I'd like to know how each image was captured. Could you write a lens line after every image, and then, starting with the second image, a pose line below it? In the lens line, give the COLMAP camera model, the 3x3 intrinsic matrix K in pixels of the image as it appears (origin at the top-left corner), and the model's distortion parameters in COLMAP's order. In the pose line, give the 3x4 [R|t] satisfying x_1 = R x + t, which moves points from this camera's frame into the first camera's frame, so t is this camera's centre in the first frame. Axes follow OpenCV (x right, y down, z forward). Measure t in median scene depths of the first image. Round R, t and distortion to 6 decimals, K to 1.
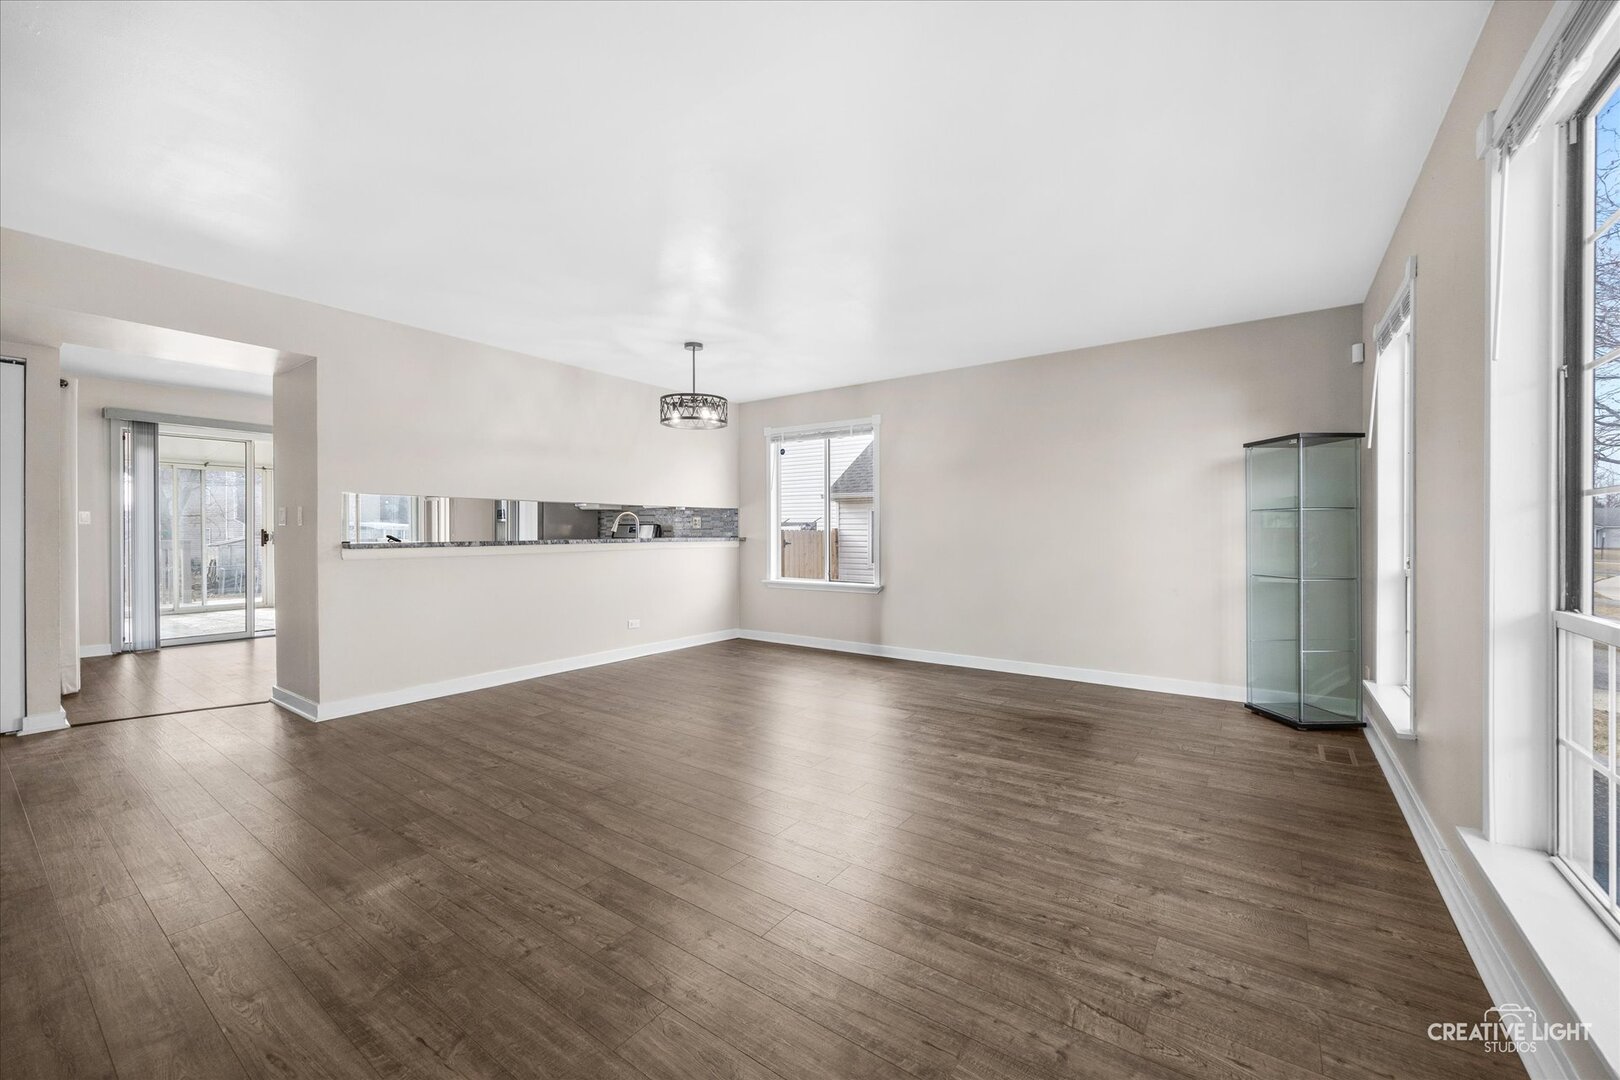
lens RADIAL K [[631.2, 0, 816.0], [0, 631.2, 535.7], [0, 0, 1]] dist [-0.012317, -0.000116]
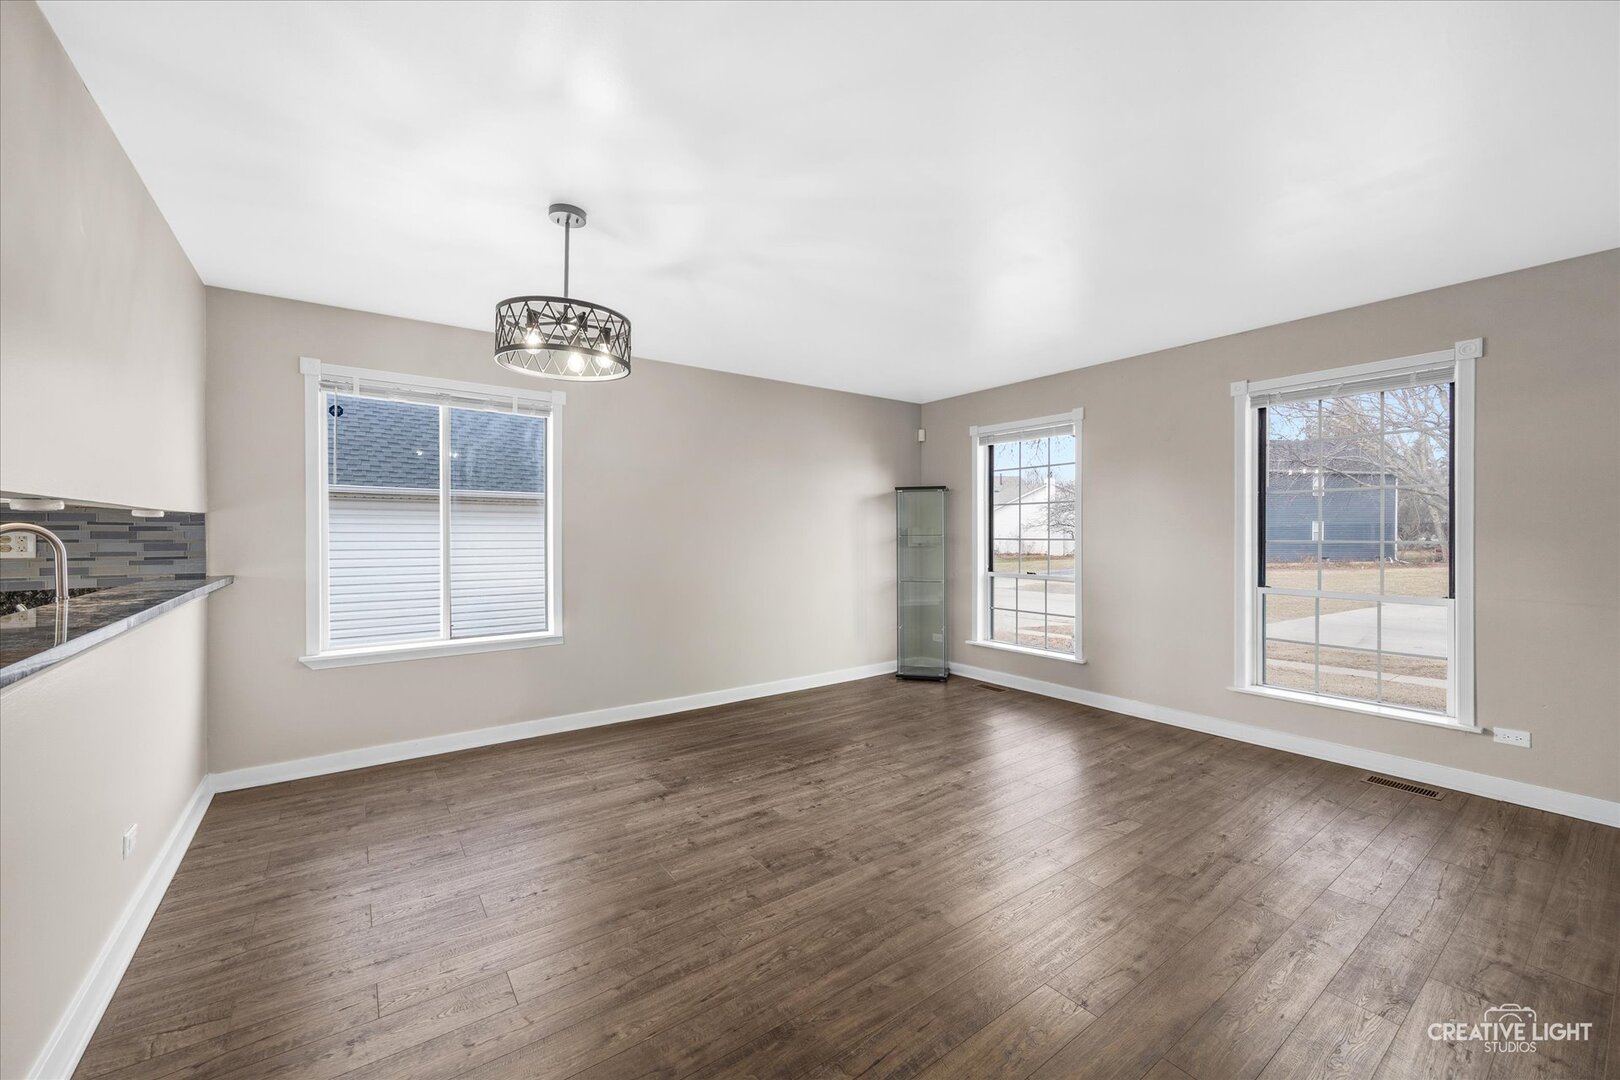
lens RADIAL K [[631.2, 0, 817.0], [0, 631.2, 536.1], [0, 0, 1]] dist [-0.012317, -0.000116]
pose [[0.315810, -0.002290, 0.948820, -1.111483], [0.004012, 0.999991, 0.001078, -0.065342], [-0.948814, 0.003466, 0.315816, 1.159659]]
